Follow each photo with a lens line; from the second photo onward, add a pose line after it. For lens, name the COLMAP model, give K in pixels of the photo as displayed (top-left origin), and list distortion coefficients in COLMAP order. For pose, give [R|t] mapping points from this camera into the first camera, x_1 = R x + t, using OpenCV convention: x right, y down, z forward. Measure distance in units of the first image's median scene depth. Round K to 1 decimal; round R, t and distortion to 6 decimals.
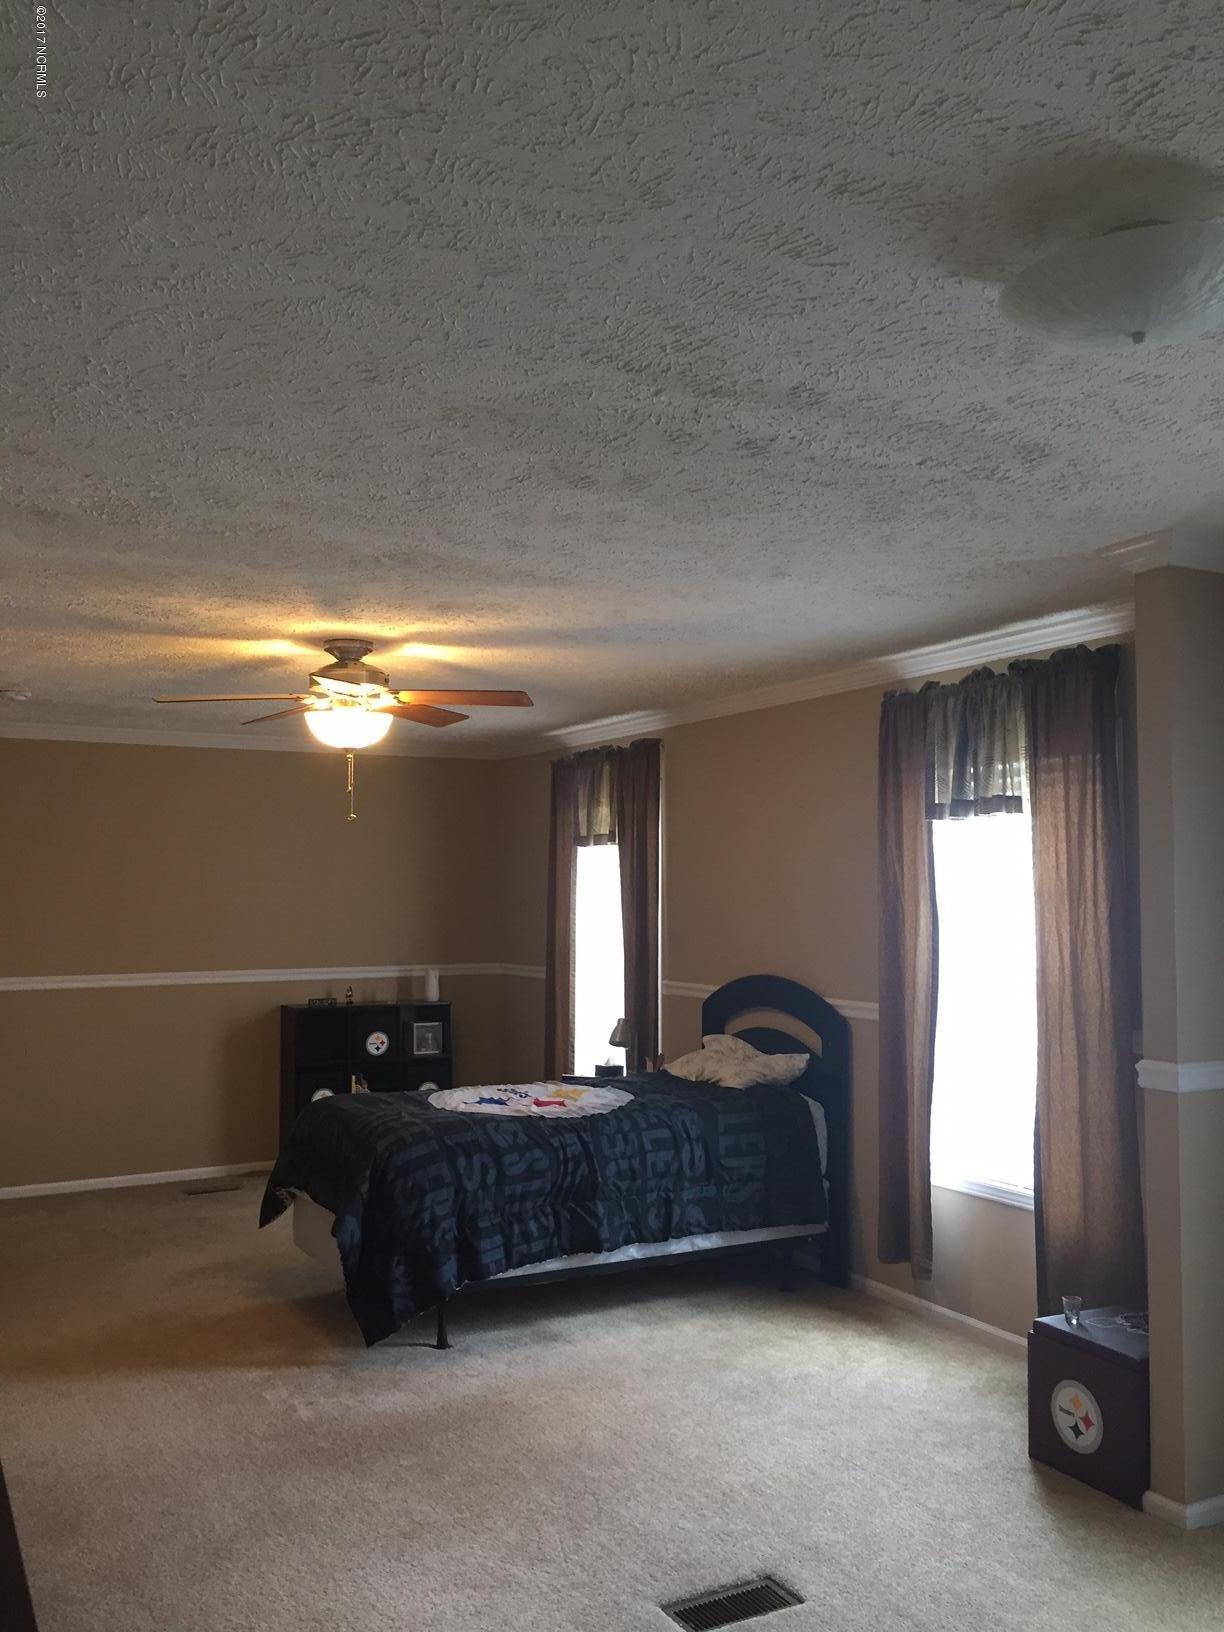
lens RADIAL K [[1397.0, 0, 612.0], [0, 1397.0, 816.0], [0, 0, 1]] dist [0.118098, -0.195719]
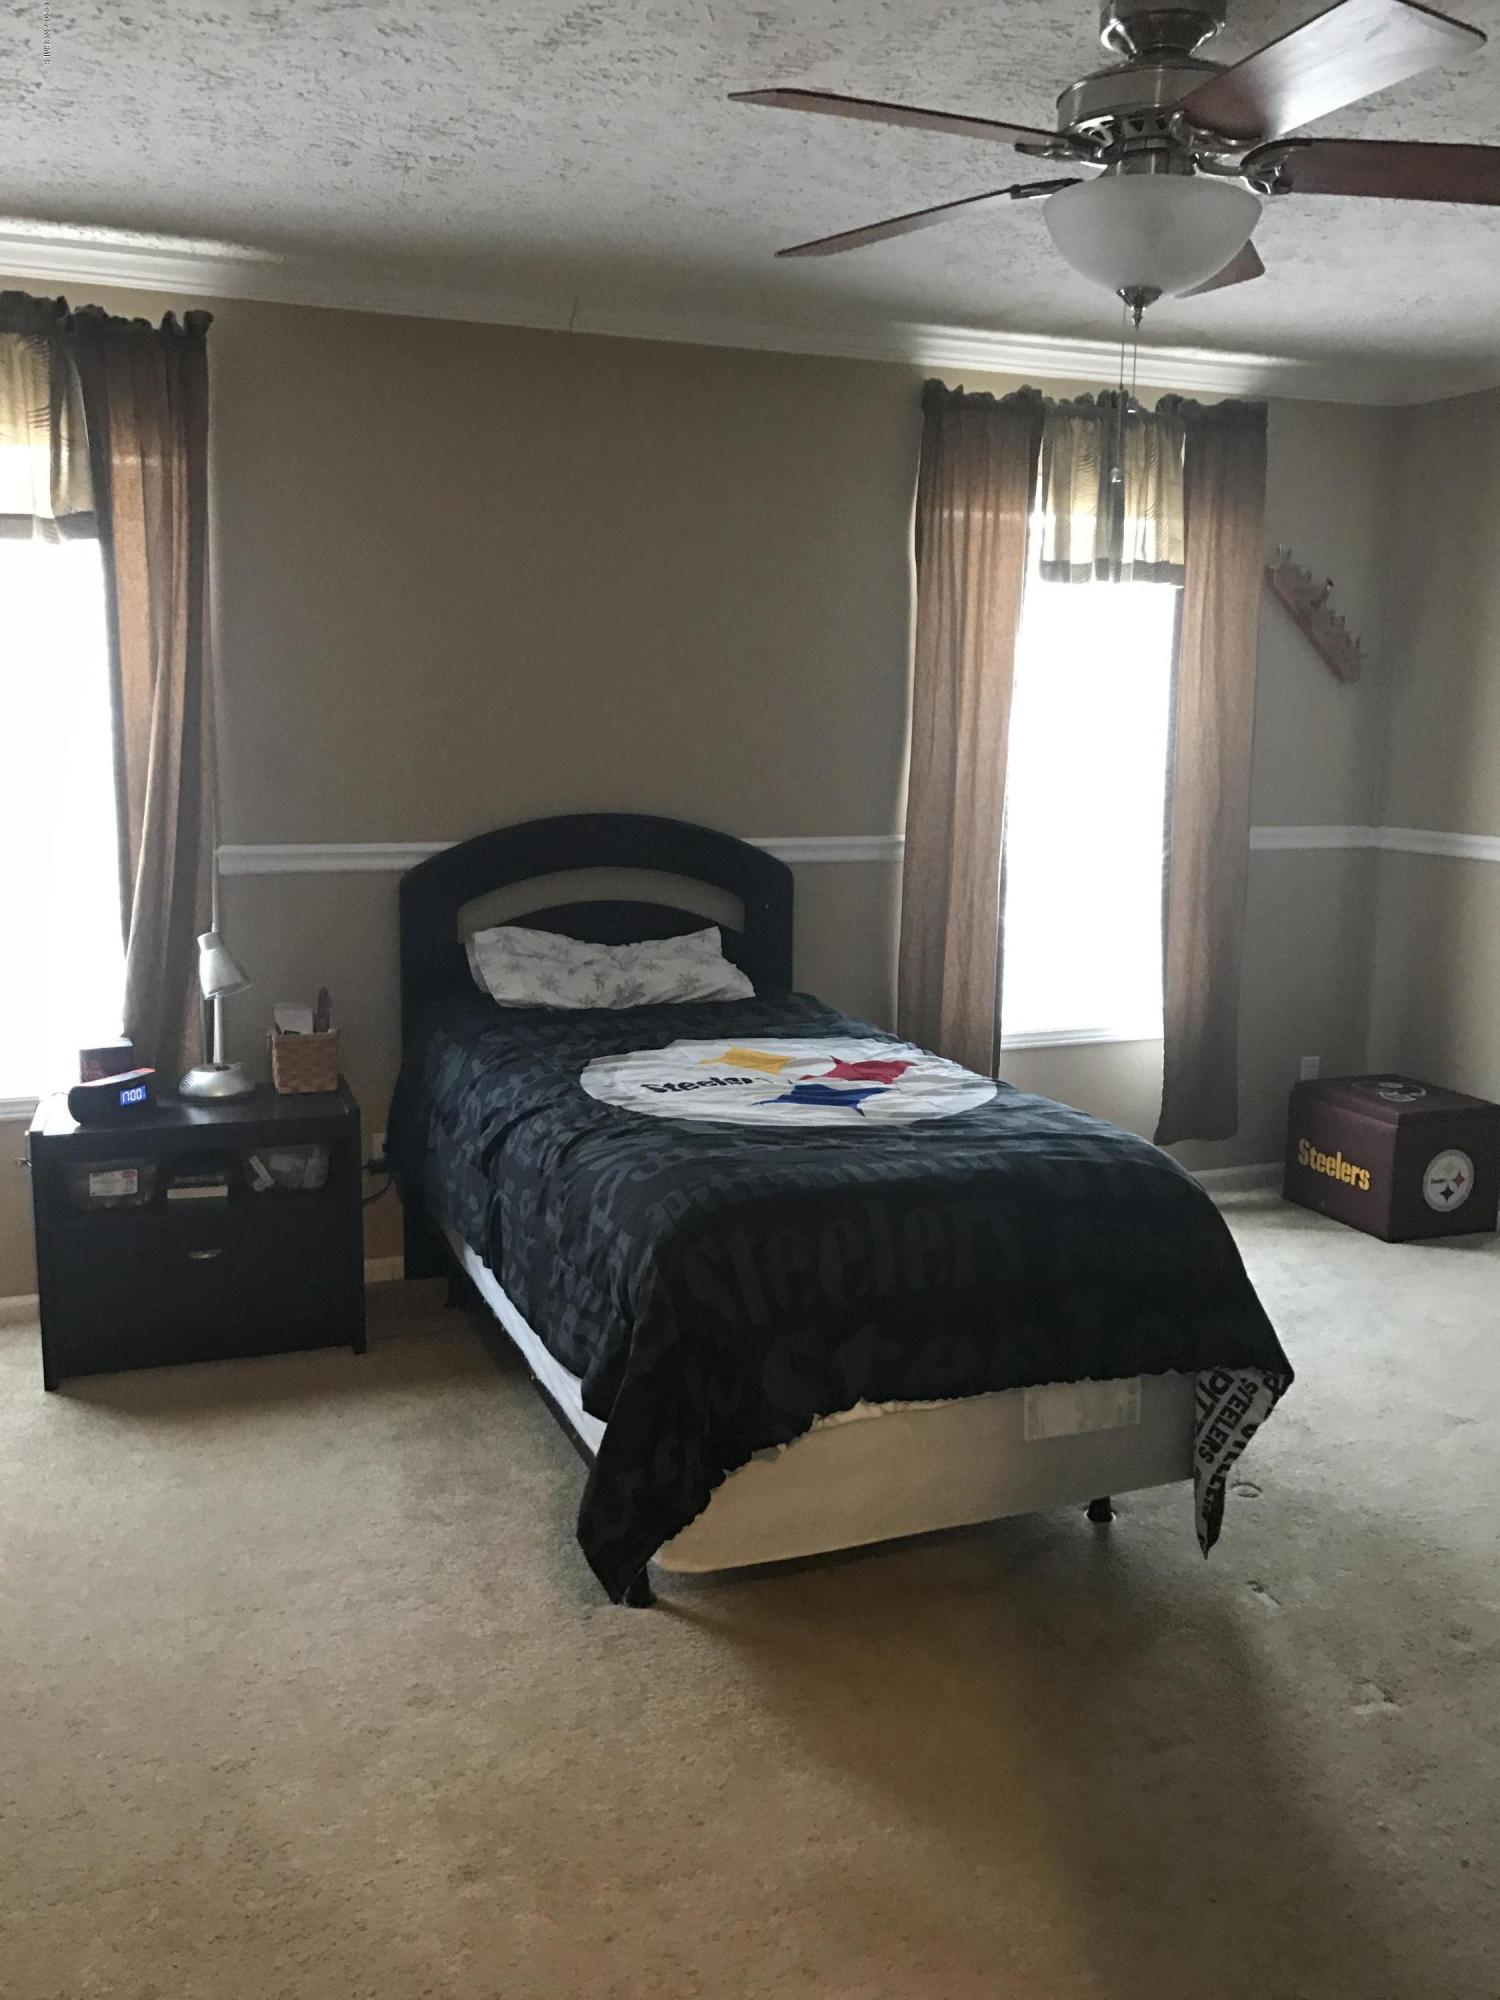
lens RADIAL K [[1709.4, 0, 749.5], [0, 1709.4, 945.0], [0, 0, 1]] dist [0.017071, -0.009616]
pose [[0.110535, -0.160734, 0.980789, -0.733563], [-0.077360, 0.982450, 0.169725, 0.051086], [-0.990857, -0.094634, 0.096161, 1.065744]]
